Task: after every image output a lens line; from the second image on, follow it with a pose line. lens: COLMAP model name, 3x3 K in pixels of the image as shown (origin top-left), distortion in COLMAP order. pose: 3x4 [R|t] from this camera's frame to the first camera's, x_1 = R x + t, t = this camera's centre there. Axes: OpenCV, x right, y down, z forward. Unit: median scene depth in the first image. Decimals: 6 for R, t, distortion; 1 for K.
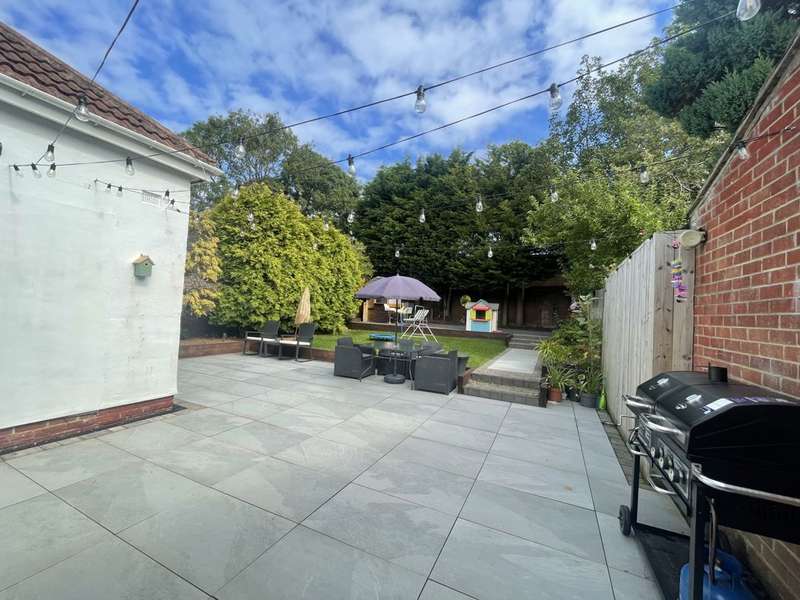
lens RADIAL K [[325.2, 0, 400.5], [0, 325.2, 301.7], [0, 0, 1]] dist [0.000461, -0.000899]
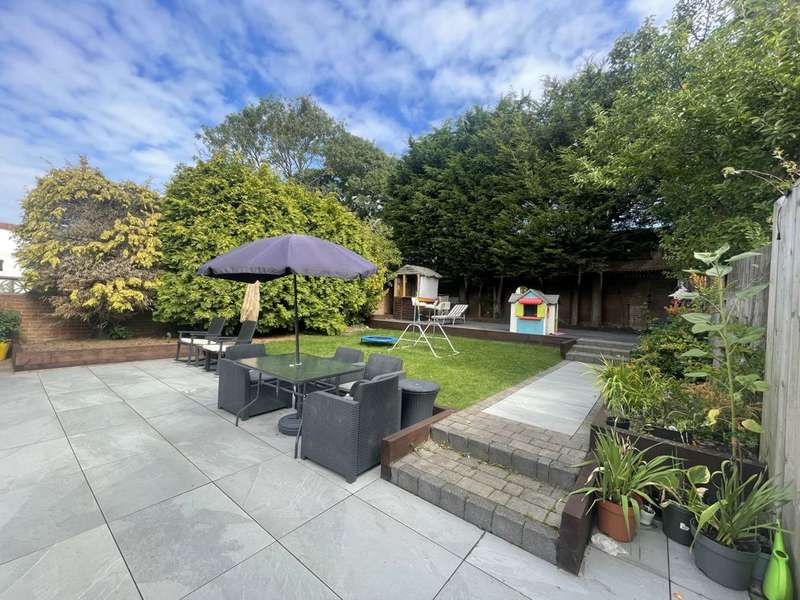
lens RADIAL K [[325.2, 0, 397.1], [0, 325.2, 301.2], [0, 0, 1]] dist [0.000461, -0.000899]
pose [[0.972414, -0.006038, -0.233184, 0.142710], [0.007957, 0.999942, 0.007291, 0.013659], [0.233127, -0.008946, 0.972405, 0.259406]]
